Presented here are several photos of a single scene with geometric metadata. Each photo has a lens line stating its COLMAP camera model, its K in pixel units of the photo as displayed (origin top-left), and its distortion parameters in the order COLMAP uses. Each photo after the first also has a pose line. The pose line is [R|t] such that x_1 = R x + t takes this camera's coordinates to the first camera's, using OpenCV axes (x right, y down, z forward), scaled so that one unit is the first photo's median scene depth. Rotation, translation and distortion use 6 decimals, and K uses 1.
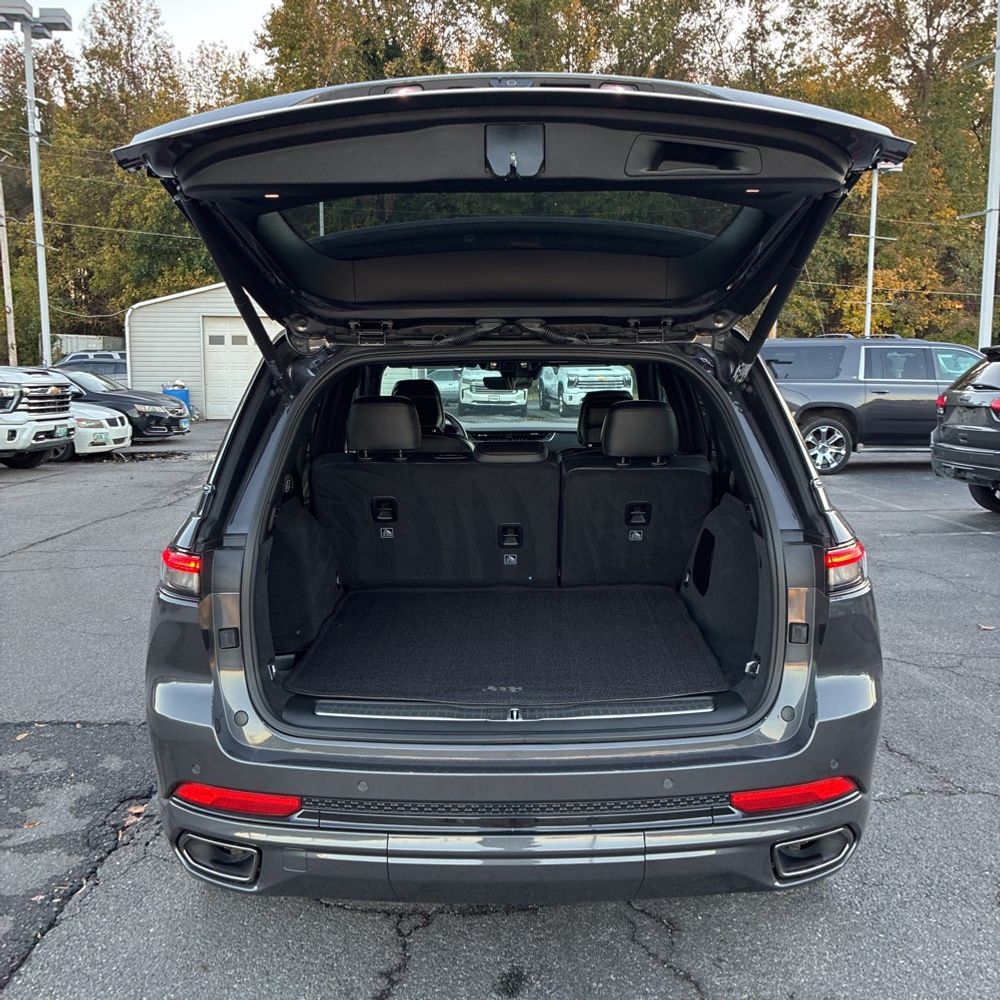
lens RADIAL K [[995.7, 0, 507.5], [0, 995.7, 510.4], [0, 0, 1]] dist [0.030602, -0.029166]
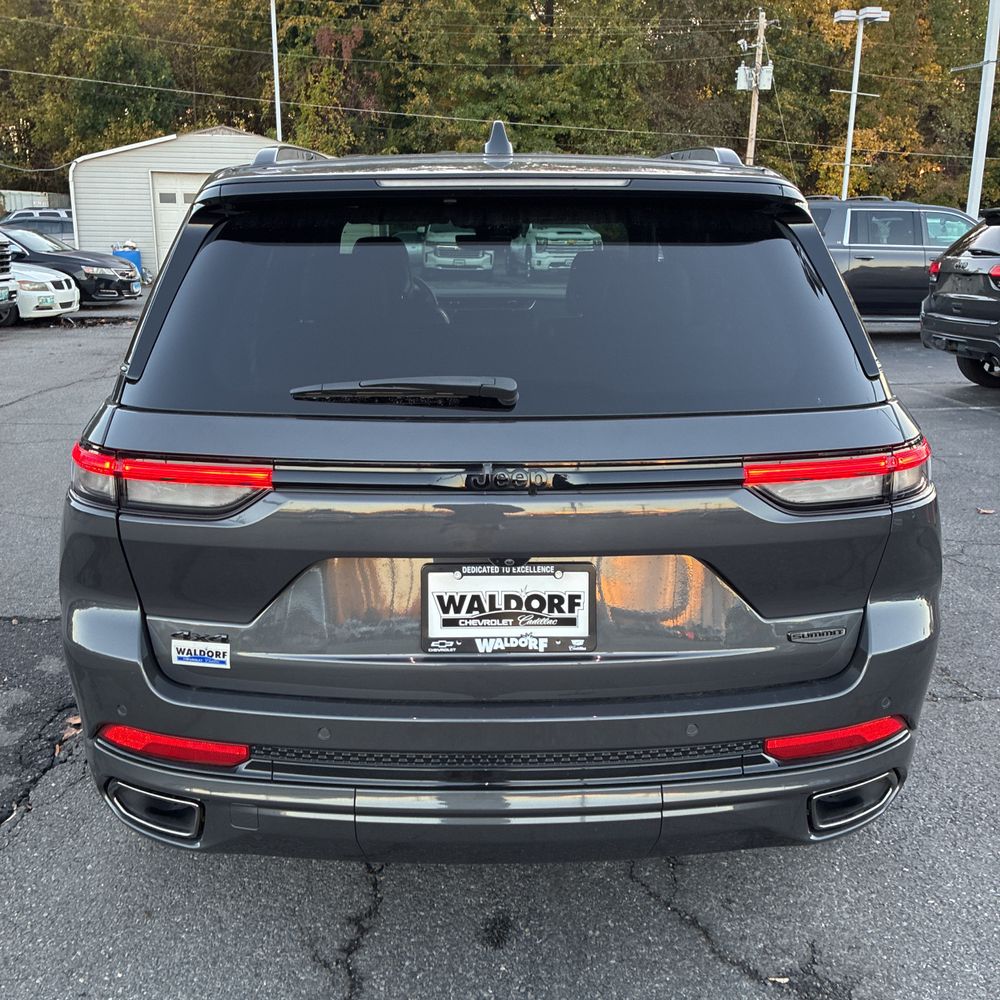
lens RADIAL K [[994.5, 0, 494.0], [0, 994.5, 493.8], [0, 0, 1]] dist [0.035810, -0.025571]
pose [[0.999741, 0.001714, 0.022687, -0.004880], [-0.004303, 0.993405, 0.114581, -0.003513], [-0.022341, -0.114649, 0.993155, 0.041463]]
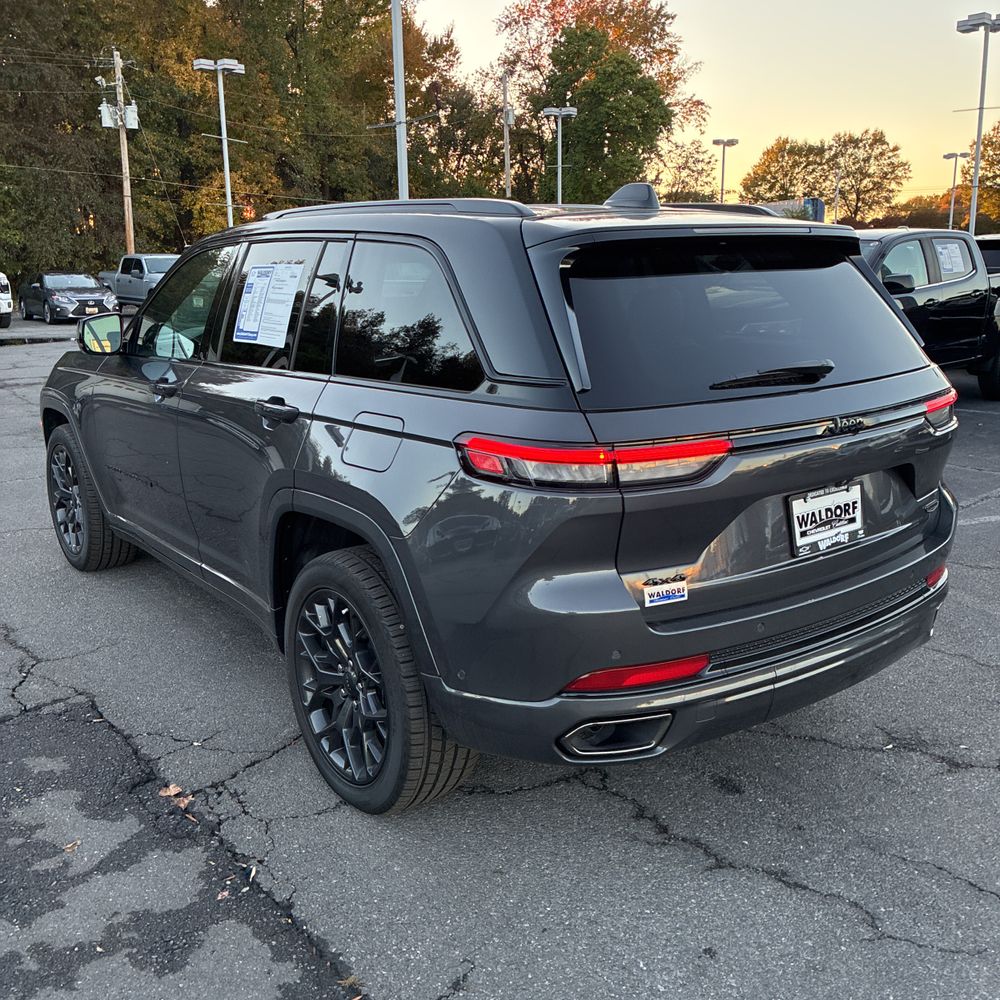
lens RADIAL K [[994.5, 0, 494.0], [0, 994.5, 493.8], [0, 0, 1]] dist [0.035810, -0.025571]
pose [[0.801851, -0.143297, 0.580087, -0.213408], [0.098169, 0.989219, 0.108665, -0.006015], [-0.589404, -0.030187, 0.807274, 0.055365]]
